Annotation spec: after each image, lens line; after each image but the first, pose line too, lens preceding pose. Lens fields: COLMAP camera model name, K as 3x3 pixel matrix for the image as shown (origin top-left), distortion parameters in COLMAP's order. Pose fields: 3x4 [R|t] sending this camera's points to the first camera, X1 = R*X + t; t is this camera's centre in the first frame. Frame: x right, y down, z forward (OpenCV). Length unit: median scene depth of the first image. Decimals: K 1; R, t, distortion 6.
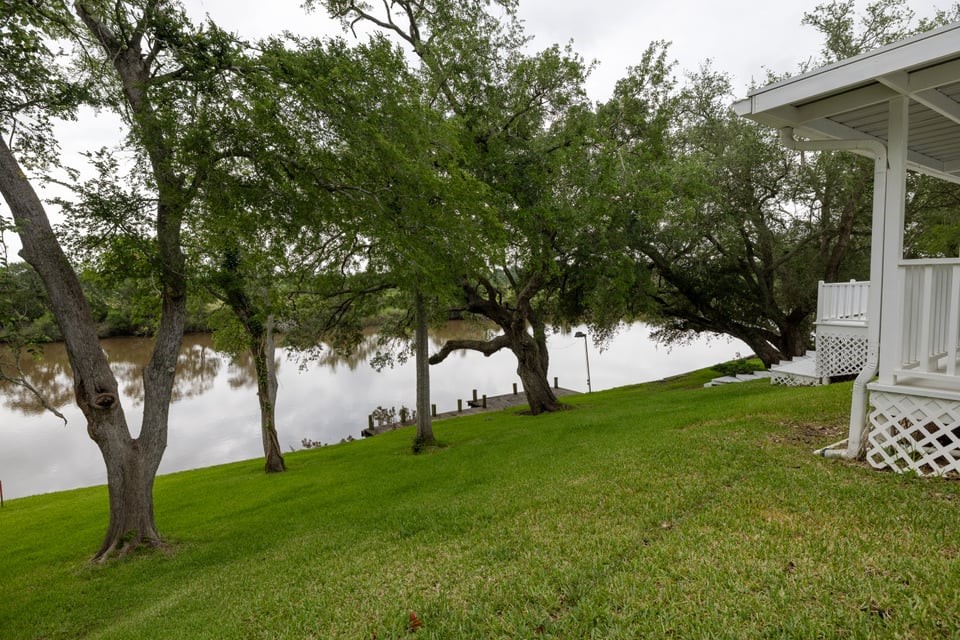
lens RADIAL K [[500.5, 0, 478.4], [0, 500.5, 318.5], [0, 0, 1]] dist [-0.002590, 0.000324]
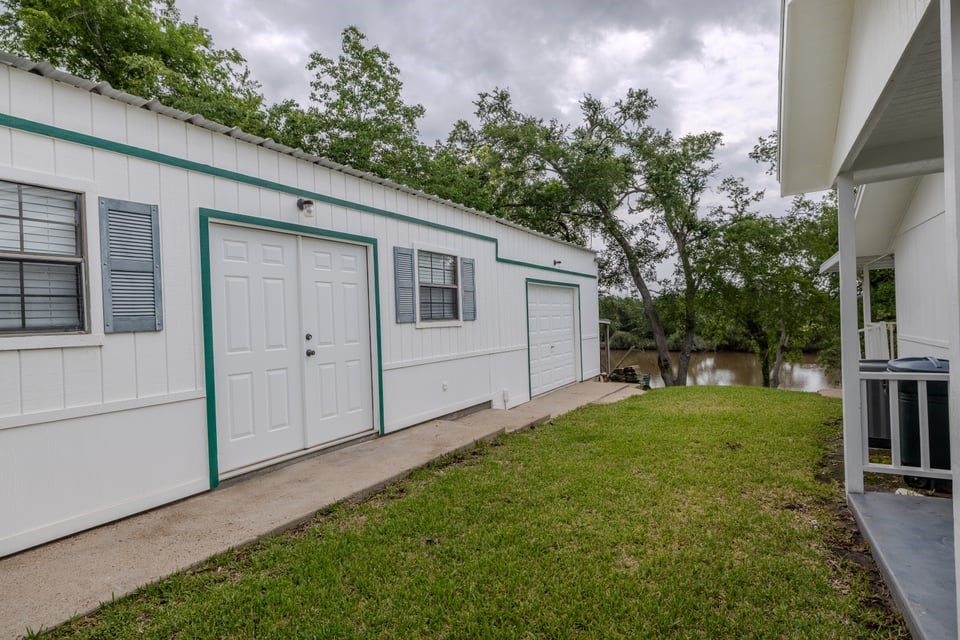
lens RADIAL K [[500.5, 0, 478.4], [0, 500.5, 318.5], [0, 0, 1]] dist [-0.002590, 0.000324]
pose [[0.456699, 0.032099, -0.889042, 1.228083], [-0.067882, 0.997693, 0.001151, -0.003049], [0.887028, 0.059825, 0.457824, -1.182713]]
